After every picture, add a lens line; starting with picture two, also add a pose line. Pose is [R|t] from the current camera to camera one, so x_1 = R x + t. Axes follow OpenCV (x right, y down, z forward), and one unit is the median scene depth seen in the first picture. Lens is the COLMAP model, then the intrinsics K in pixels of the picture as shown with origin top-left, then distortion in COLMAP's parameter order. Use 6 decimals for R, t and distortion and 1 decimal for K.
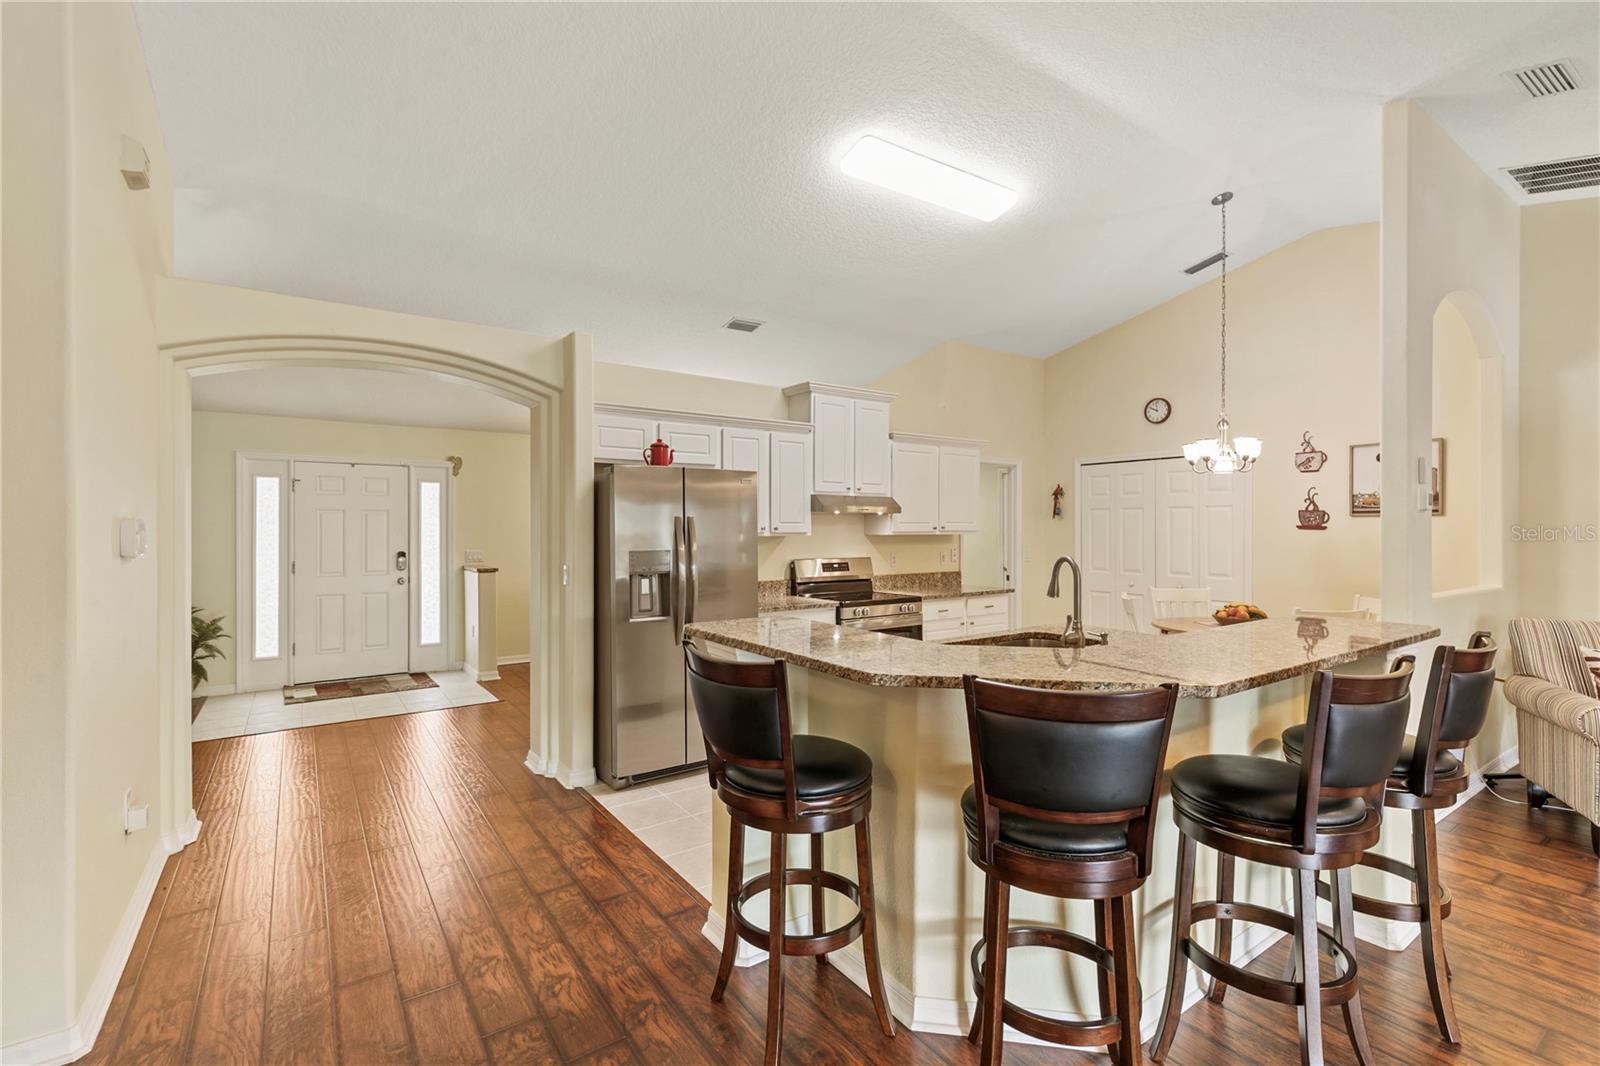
lens RADIAL K [[719.6, 0, 802.2], [0, 719.6, 526.8], [0, 0, 1]] dist [0.012391, -0.004596]
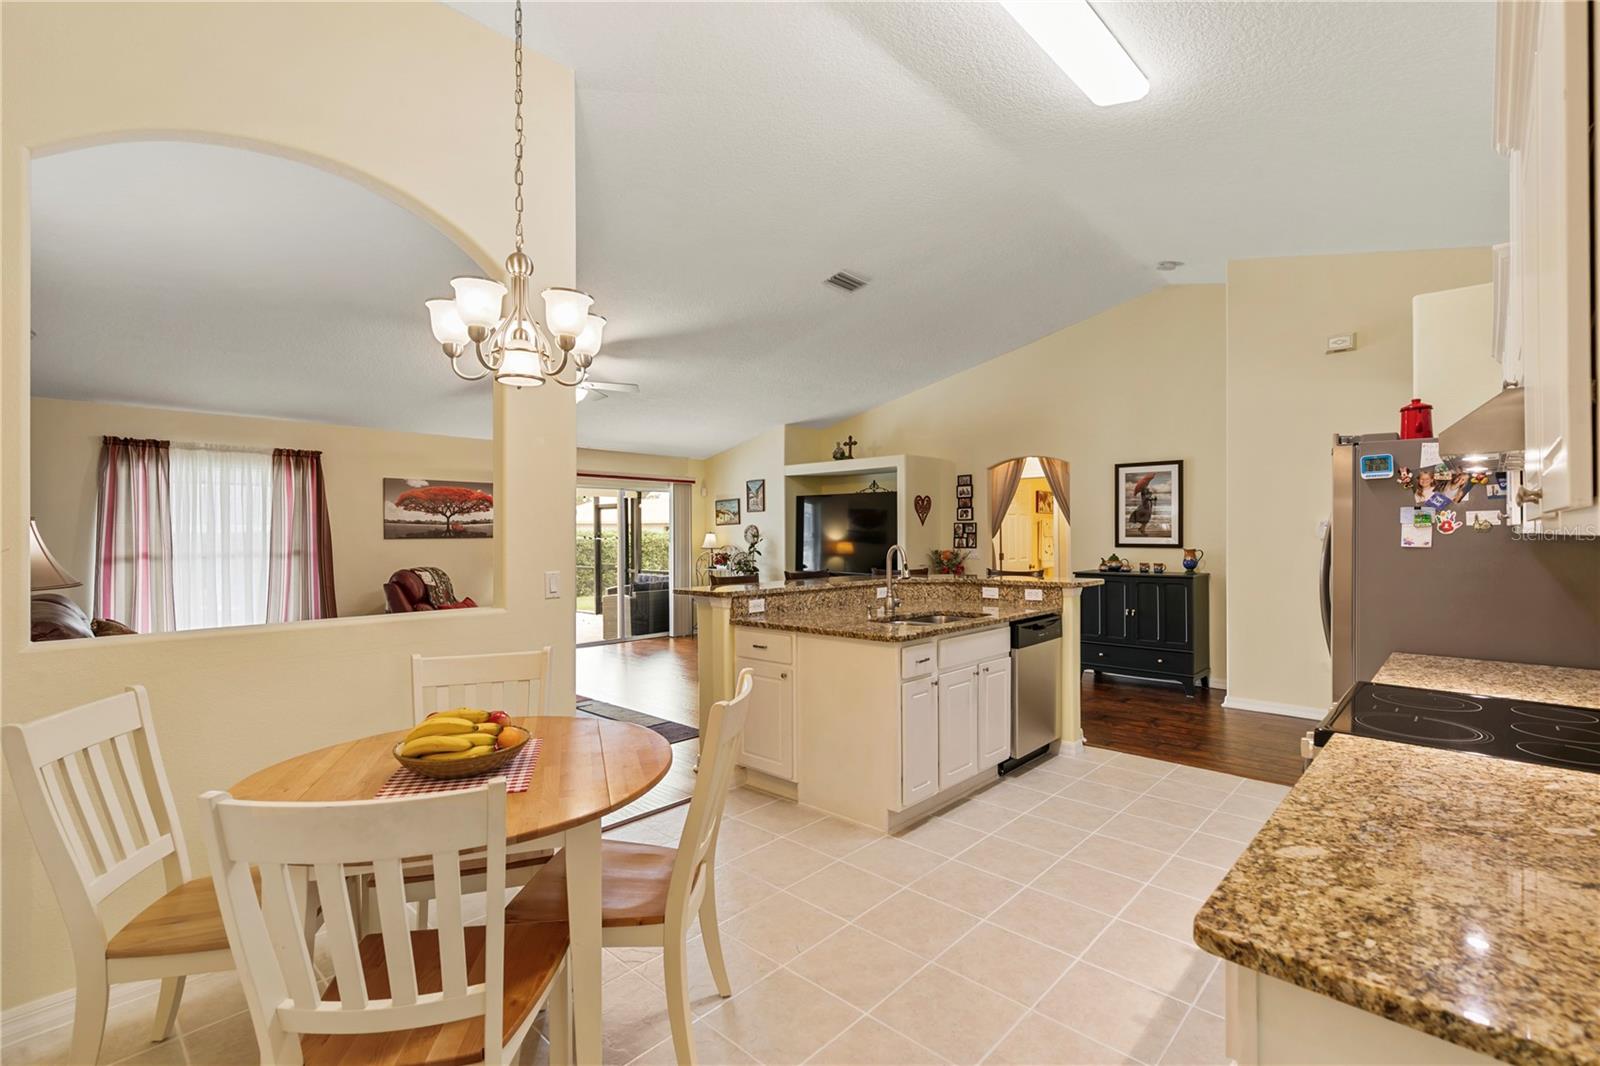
lens RADIAL K [[719.6, 0, 804.2], [0, 719.6, 528.8], [0, 0, 1]] dist [0.012391, -0.004596]
pose [[-0.978351, 0.003405, -0.206923, 0.440920], [0.004989, 0.999962, -0.007135, 0.010259], [0.206891, -0.008013, -0.978331, 1.240049]]
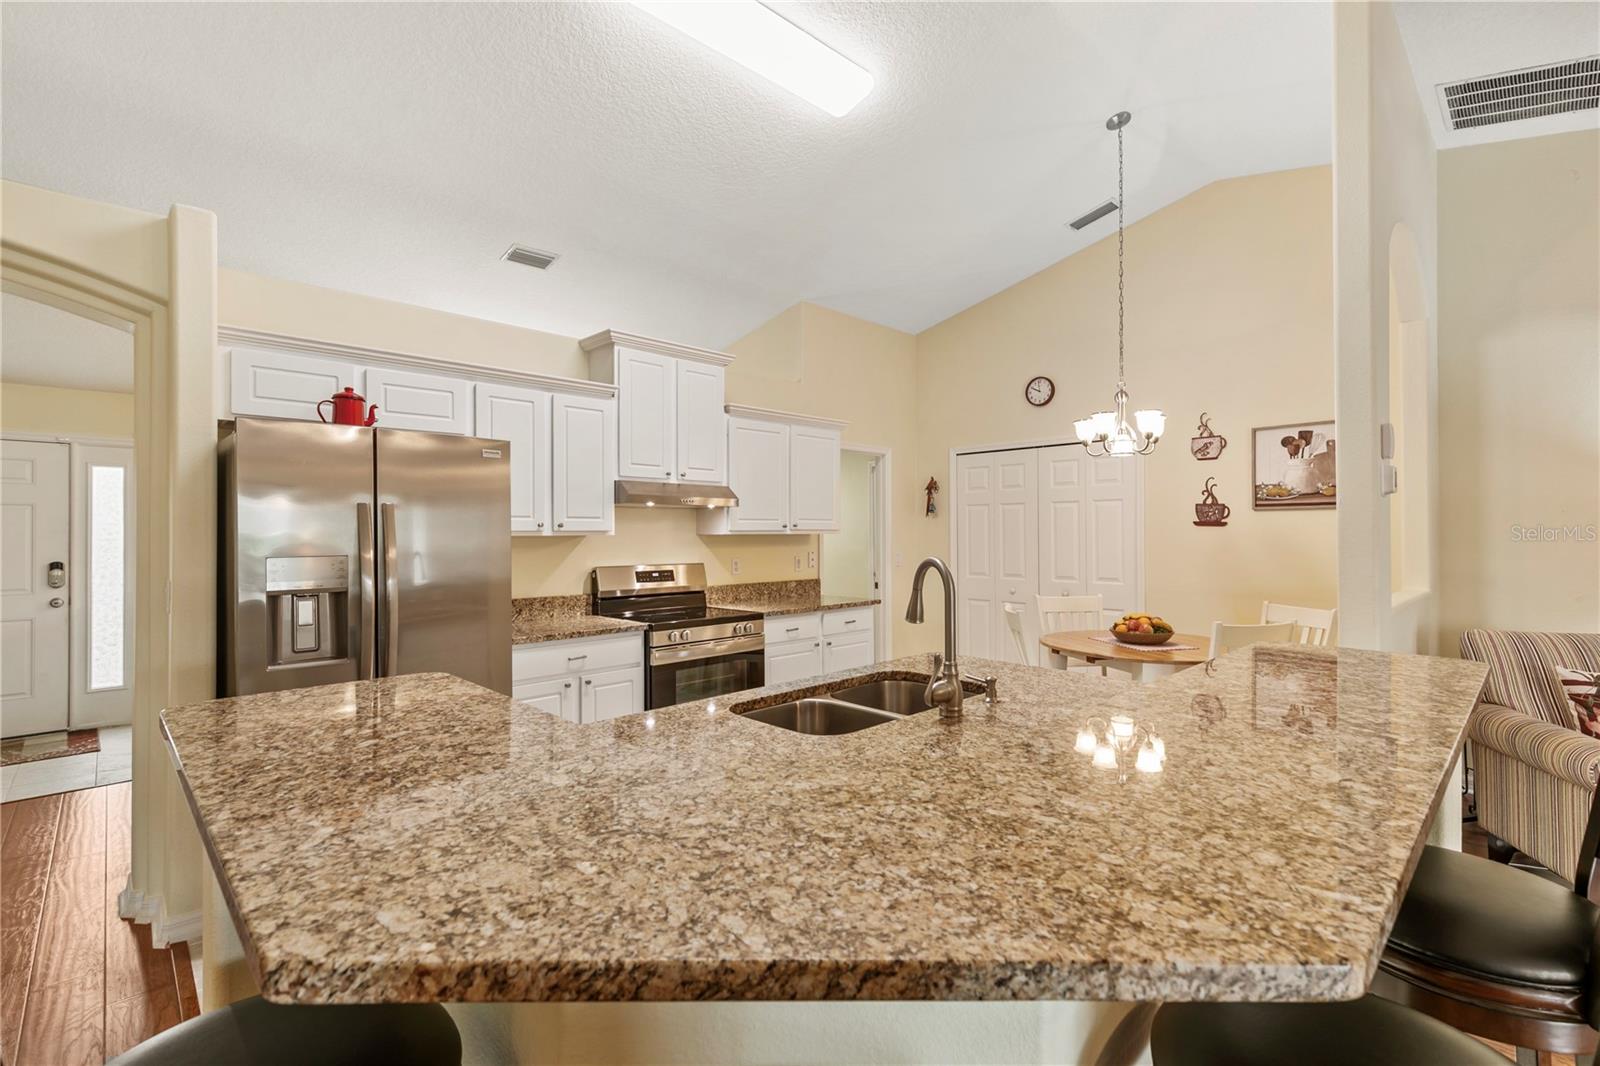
lens RADIAL K [[719.6, 0, 803.6], [0, 719.6, 527.3], [0, 0, 1]] dist [0.012391, -0.004596]
pose [[0.987539, -0.002237, 0.157359, 0.084973], [0.003448, 0.999967, -0.007421, 0.009926], [-0.157337, 0.007871, 0.987514, 0.216516]]
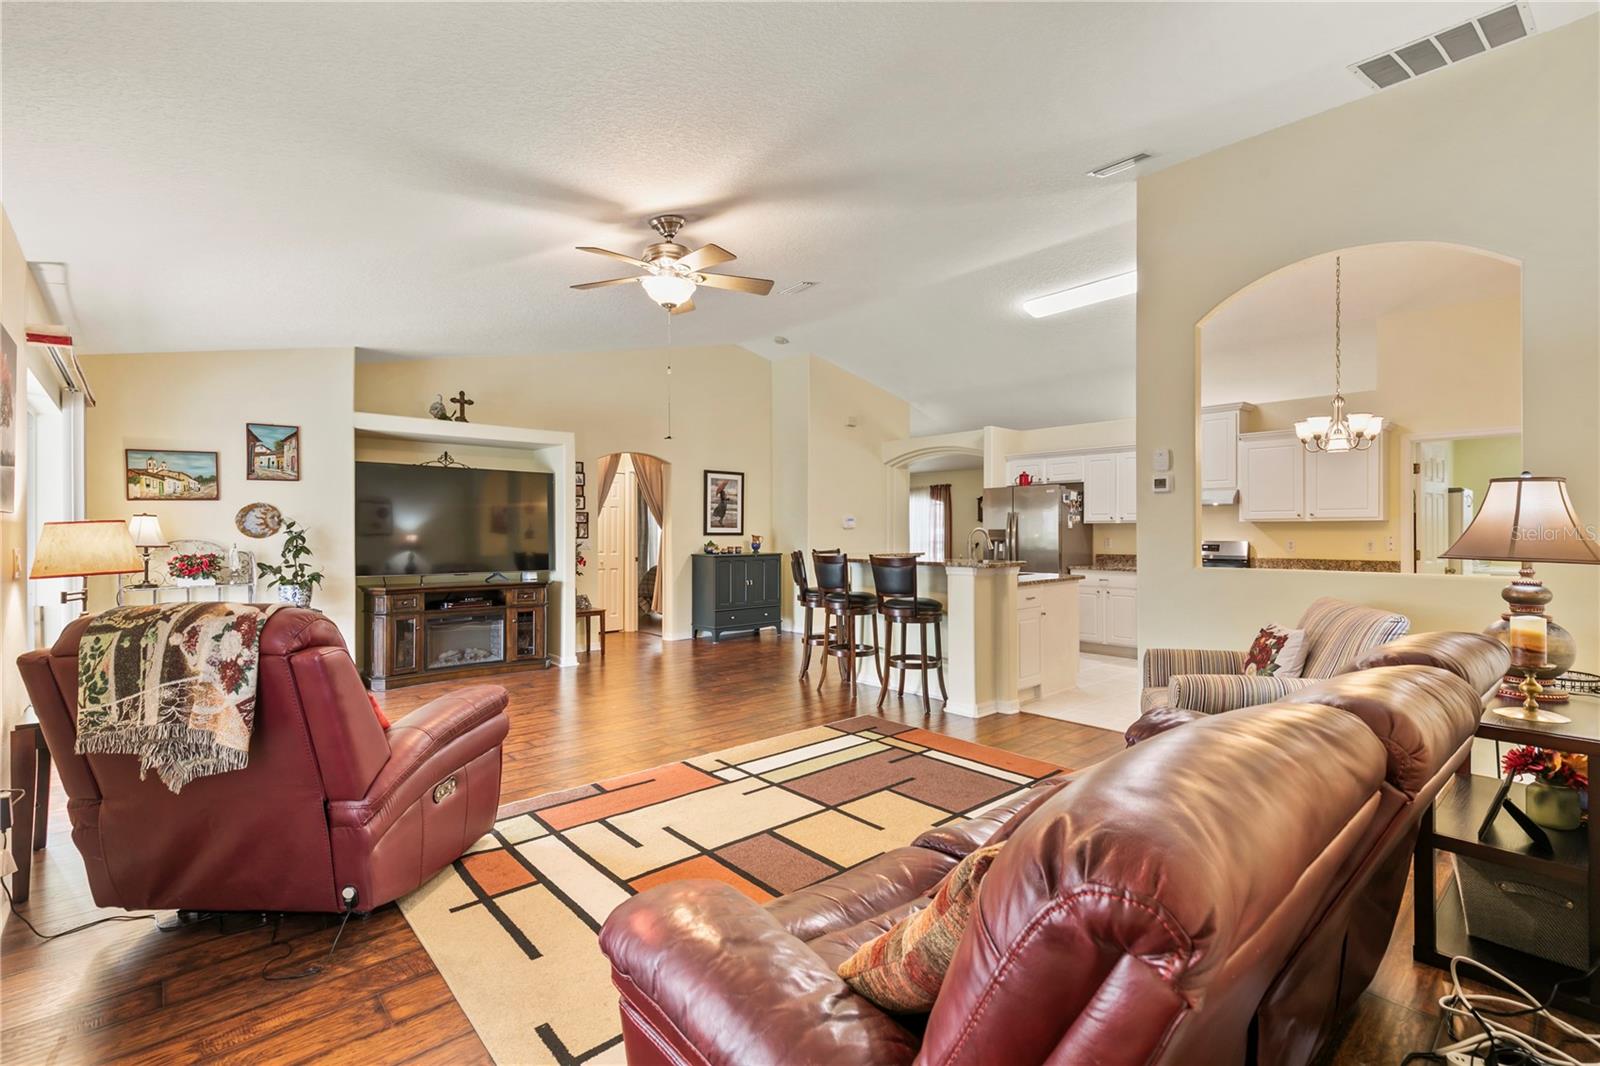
lens RADIAL K [[719.6, 0, 804.4], [0, 719.6, 531.1], [0, 0, 1]] dist [0.012391, -0.004596]
pose [[0.123054, -0.000344, -0.992400, 1.252968], [0.001012, 0.999999, -0.000221, 0.027083], [0.992399, -0.000977, 0.123055, 0.150474]]
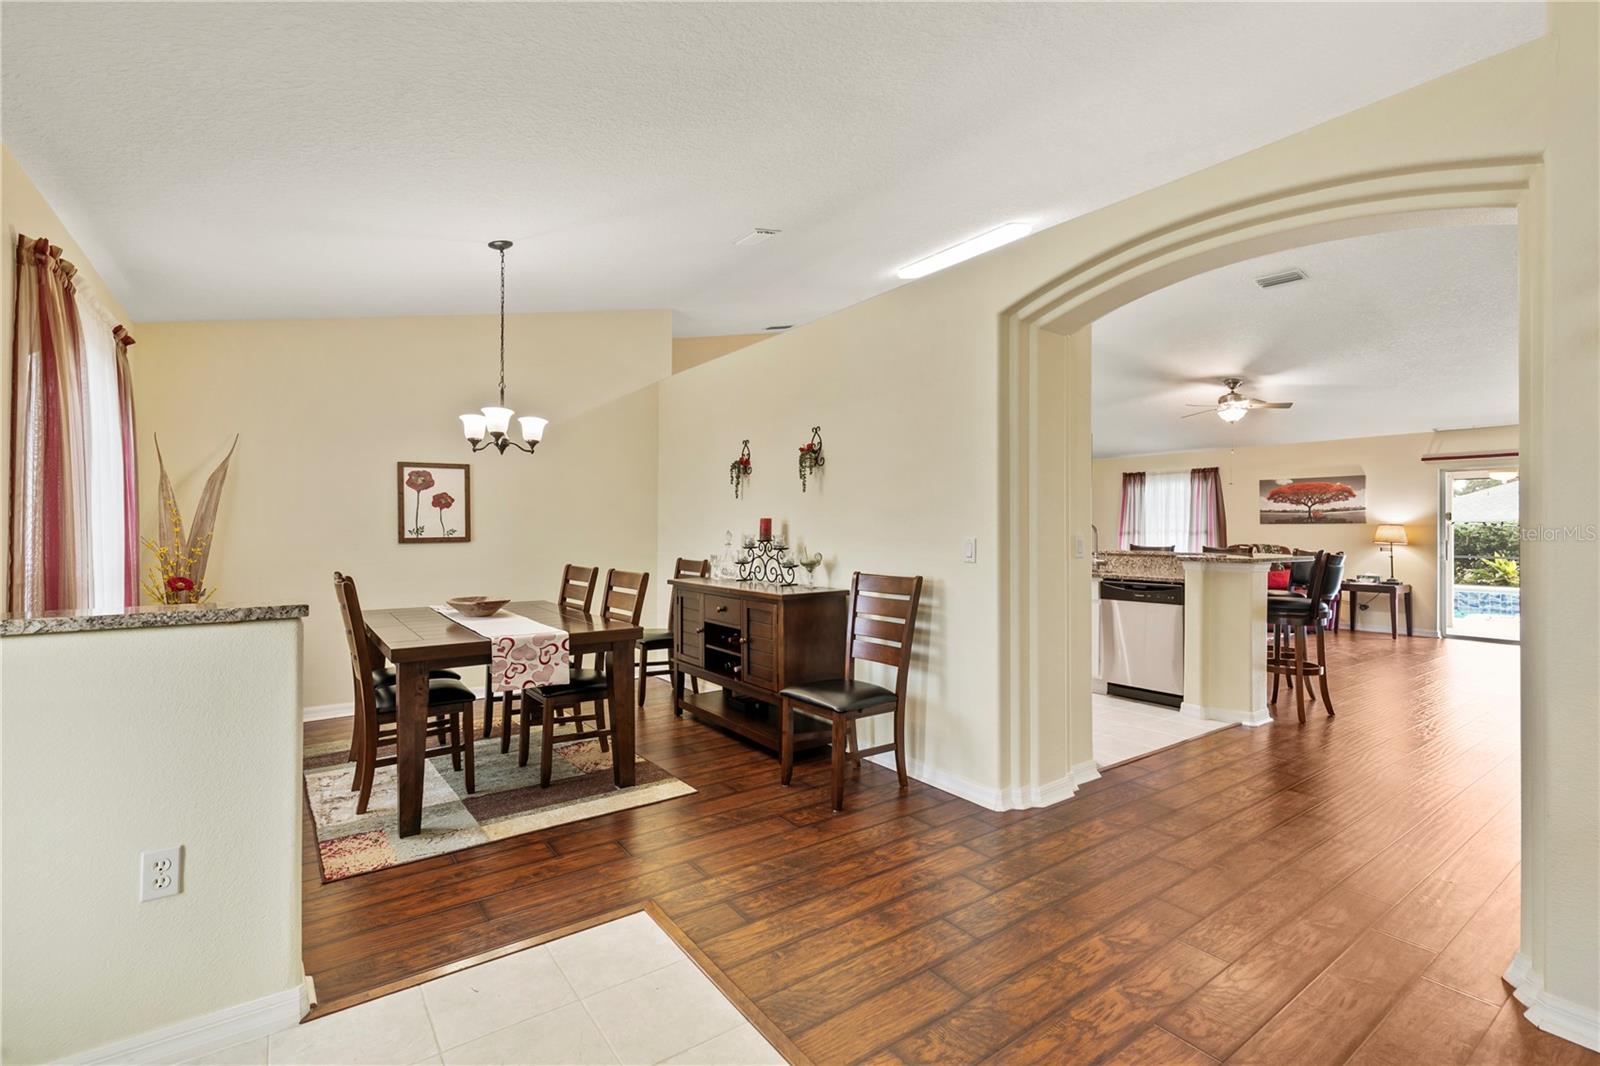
lens RADIAL K [[719.6, 0, 810.0], [0, 719.6, 521.8], [0, 0, 1]] dist [0.012391, -0.004596]
pose [[-0.017025, 0.009730, 0.999808, -0.878477], [-0.003672, 0.999945, -0.009794, 0.032319], [-0.999848, -0.003838, -0.016988, 0.981218]]
